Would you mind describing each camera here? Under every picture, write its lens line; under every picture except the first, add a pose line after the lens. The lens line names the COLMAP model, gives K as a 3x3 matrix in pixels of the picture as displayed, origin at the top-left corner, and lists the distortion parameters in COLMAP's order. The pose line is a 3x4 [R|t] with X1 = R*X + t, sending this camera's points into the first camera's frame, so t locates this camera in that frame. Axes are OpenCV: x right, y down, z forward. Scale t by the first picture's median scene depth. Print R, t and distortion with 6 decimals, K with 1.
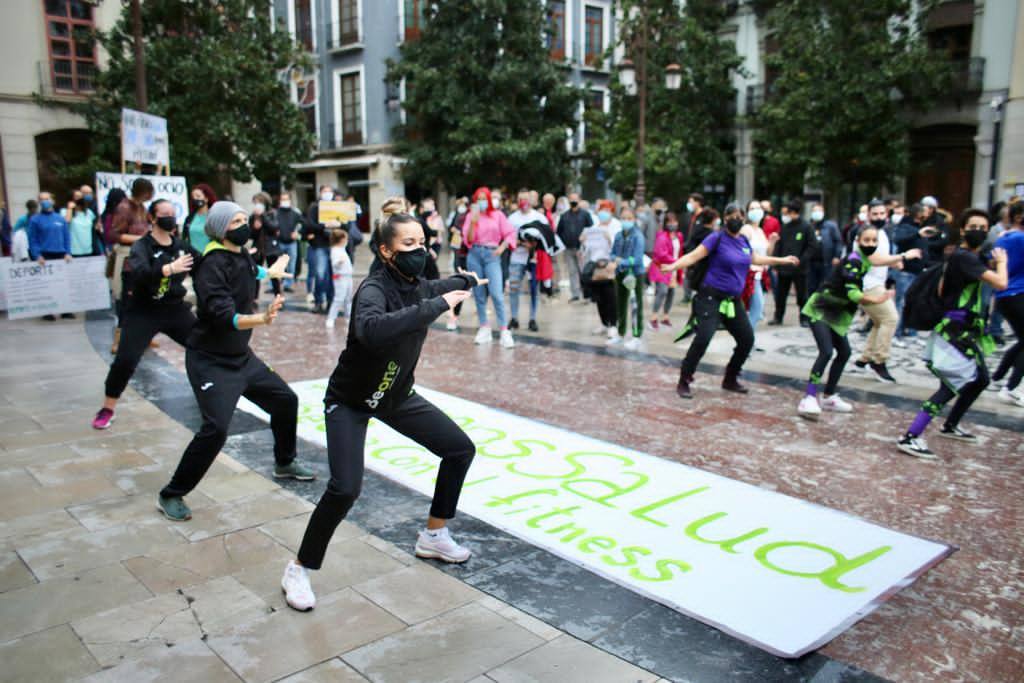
lens RADIAL K [[833.6, 0, 512.0], [0, 833.6, 341.5], [0, 0, 1]] dist [-0.091535, 0.144705]
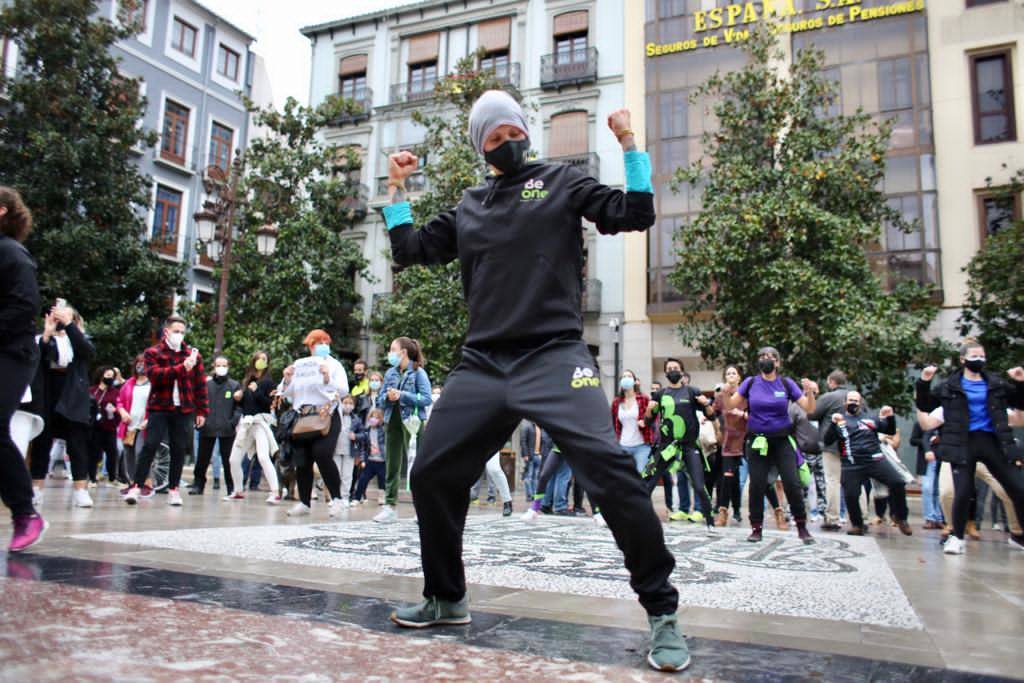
lens RADIAL K [[833.6, 0, 512.0], [0, 833.6, 341.5], [0, 0, 1]] dist [-0.091535, 0.144705]
pose [[0.917334, 0.087843, 0.388305, 0.082474], [0.031079, 0.956577, -0.289818, 0.014832], [-0.396902, 0.277928, 0.874771, 0.164693]]
